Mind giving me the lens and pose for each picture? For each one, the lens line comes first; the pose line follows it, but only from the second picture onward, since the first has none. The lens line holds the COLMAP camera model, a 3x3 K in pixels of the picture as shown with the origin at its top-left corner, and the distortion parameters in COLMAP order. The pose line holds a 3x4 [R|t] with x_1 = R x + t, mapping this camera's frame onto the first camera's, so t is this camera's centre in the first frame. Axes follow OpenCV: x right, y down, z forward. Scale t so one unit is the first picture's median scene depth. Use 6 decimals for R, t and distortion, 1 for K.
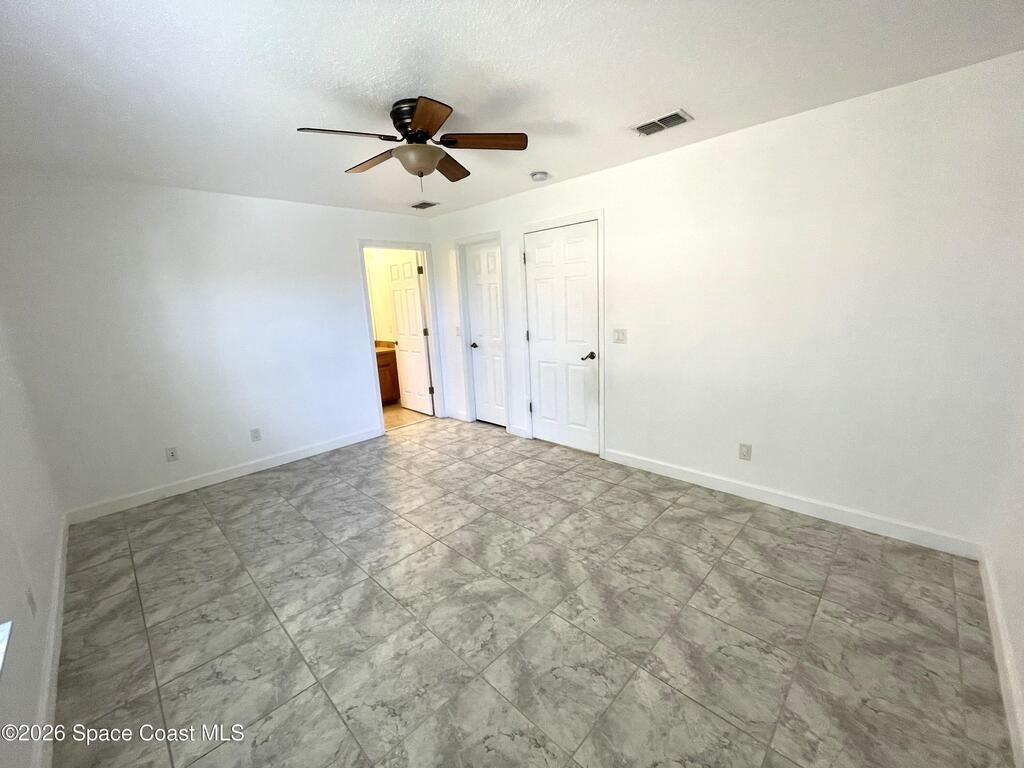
lens RADIAL K [[413.2, 0, 512.0], [0, 413.2, 384.0], [0, 0, 1]] dist [-0.003211, -0.000210]
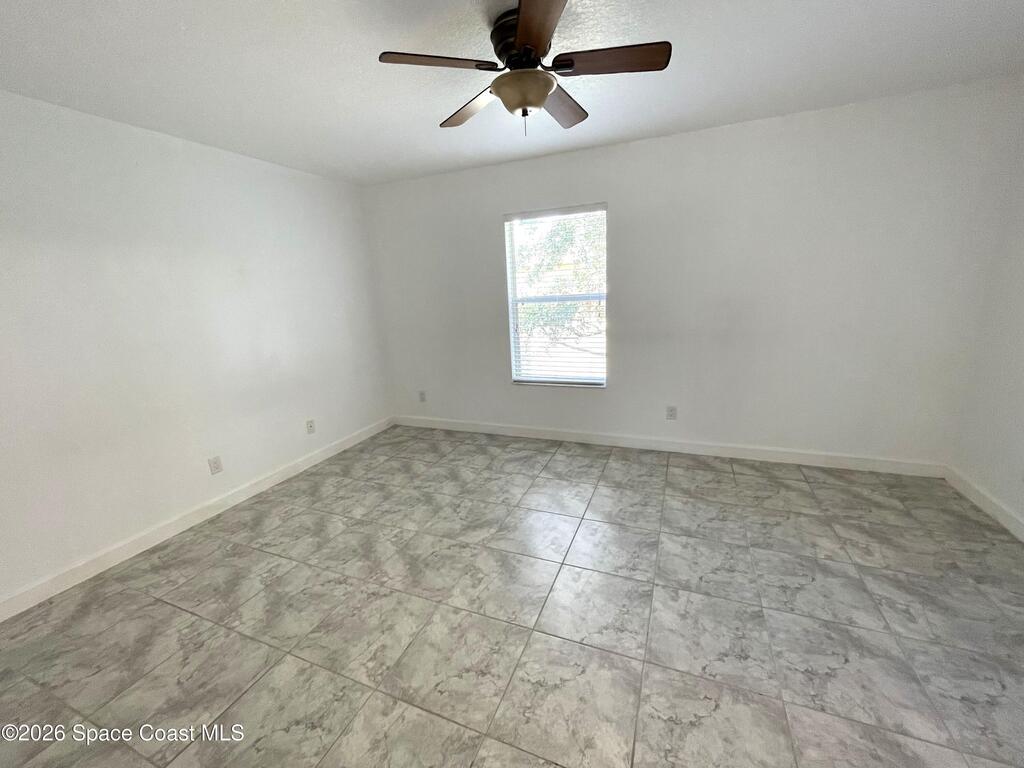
lens RADIAL K [[413.2, 0, 512.0], [0, 413.2, 384.0], [0, 0, 1]] dist [-0.003211, -0.000210]
pose [[-0.924280, 0.176990, -0.338202, 0.148846], [0.016609, 0.903815, 0.427602, -0.345992], [0.381353, 0.389607, -0.838318, 1.702371]]
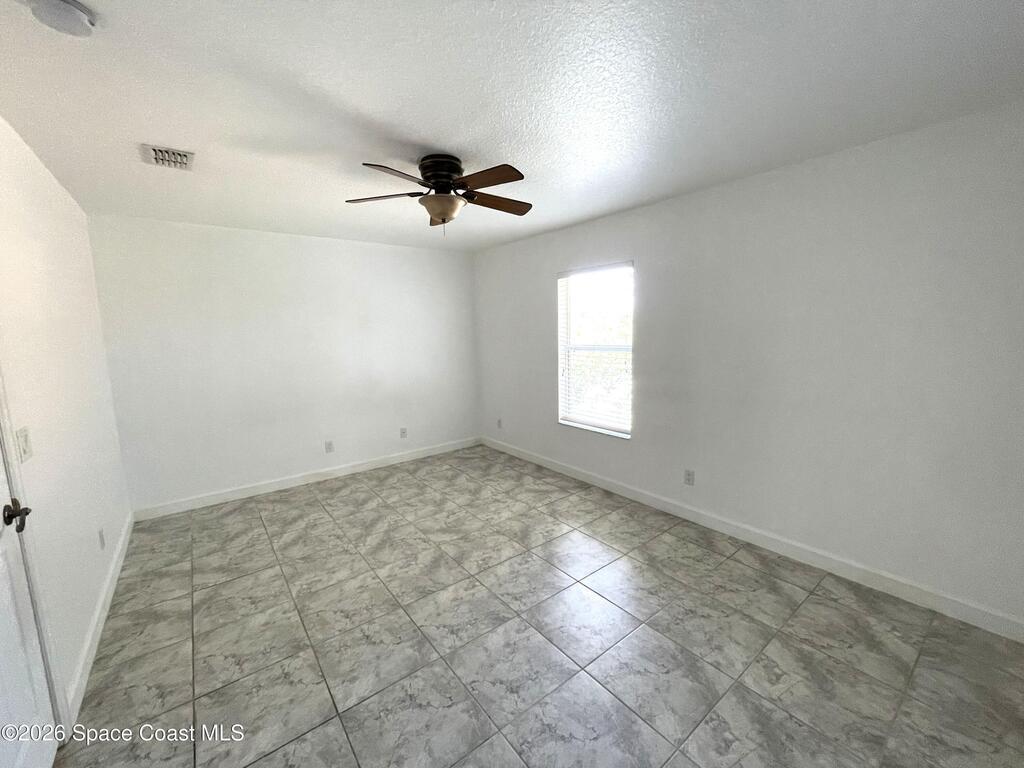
lens RADIAL K [[413.2, 0, 512.0], [0, 413.2, 384.0], [0, 0, 1]] dist [-0.003211, -0.000210]
pose [[-0.988361, 0.050623, 0.143454, -0.488028], [0.095477, 0.940570, 0.325901, -0.401913], [-0.118430, 0.335805, -0.934457, 1.961384]]
